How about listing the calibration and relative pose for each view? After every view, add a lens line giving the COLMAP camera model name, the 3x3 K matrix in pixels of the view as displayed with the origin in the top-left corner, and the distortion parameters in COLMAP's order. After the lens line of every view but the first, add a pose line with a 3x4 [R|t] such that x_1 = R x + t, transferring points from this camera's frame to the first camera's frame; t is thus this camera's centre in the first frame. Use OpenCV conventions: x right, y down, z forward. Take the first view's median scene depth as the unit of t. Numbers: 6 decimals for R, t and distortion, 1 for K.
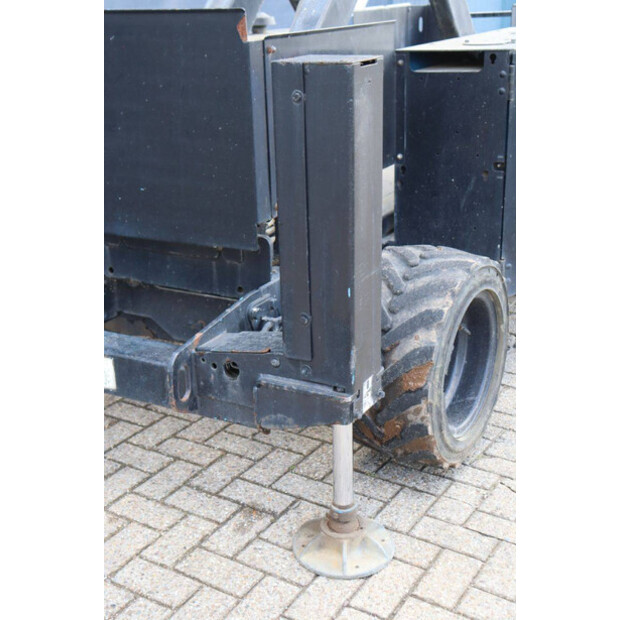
lens RADIAL K [[918.3, 0, 287.9], [0, 918.3, 323.6], [0, 0, 1]] dist [0.031541, 0.000000]
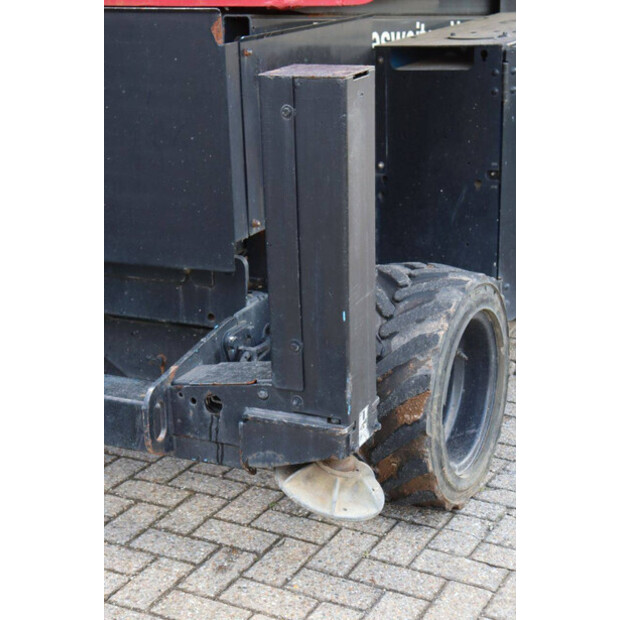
lens RADIAL K [[1184.8, 0, 308.1], [0, 1184.8, 306.6], [0, 0, 1]] dist [0.275857, 0.000000]
pose [[0.996681, -0.019882, 0.078946, -0.055705], [0.023621, 0.998629, -0.046705, 0.010348], [-0.077909, 0.048415, 0.995784, -0.176134]]
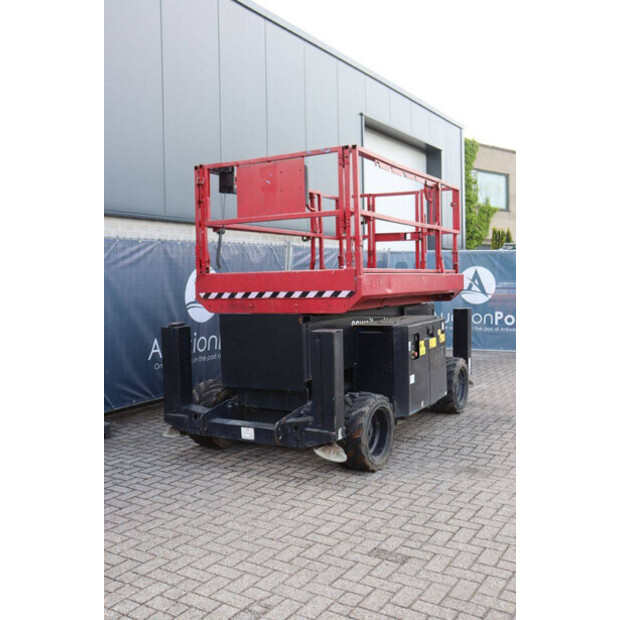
lens RADIAL K [[685.6, 0, 307.6], [0, 685.6, 307.4], [0, 0, 1]] dist [-0.049977, 0.000000]
pose [[0.999963, 0.007396, 0.004311, -0.033446], [-0.005843, 0.957683, -0.287765, 0.303814], [-0.006257, 0.287729, 0.957691, -1.221440]]
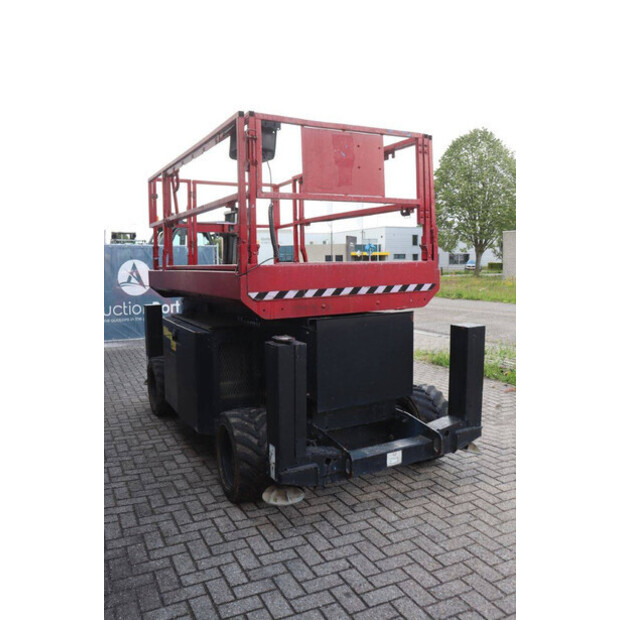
lens RADIAL K [[537.0, 0, 313.1], [0, 537.0, 306.9], [0, 0, 1]] dist [-0.105478, 0.023046]
pose [[0.514696, -0.055404, 0.855581, -1.551481], [0.282183, 0.953259, -0.108025, -0.246016], [-0.809605, 0.297031, 0.506272, 0.374531]]
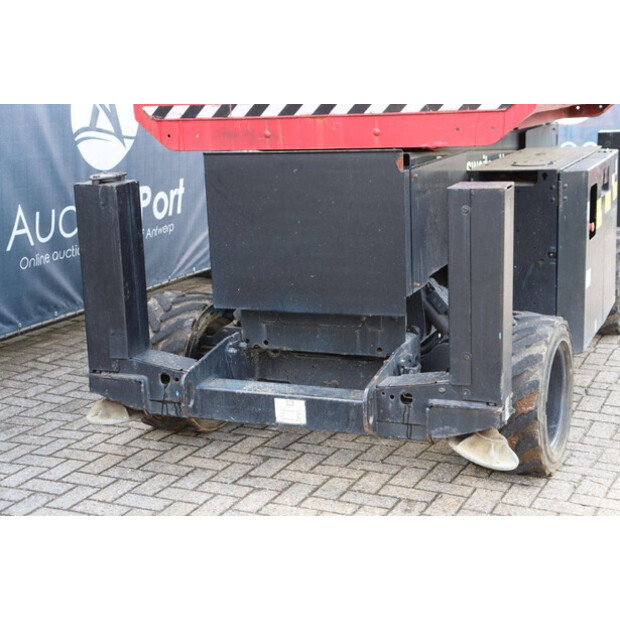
lens RADIAL K [[1076.9, 0, 317.2], [0, 1076.9, 309.3], [0, 0, 1]] dist [0.206517, 0.000000]
pose [[0.990559, -0.031079, 0.133518, -0.392545], [0.048976, 0.989915, -0.132927, 0.121738], [-0.128040, 0.138211, 0.982091, -0.597531]]
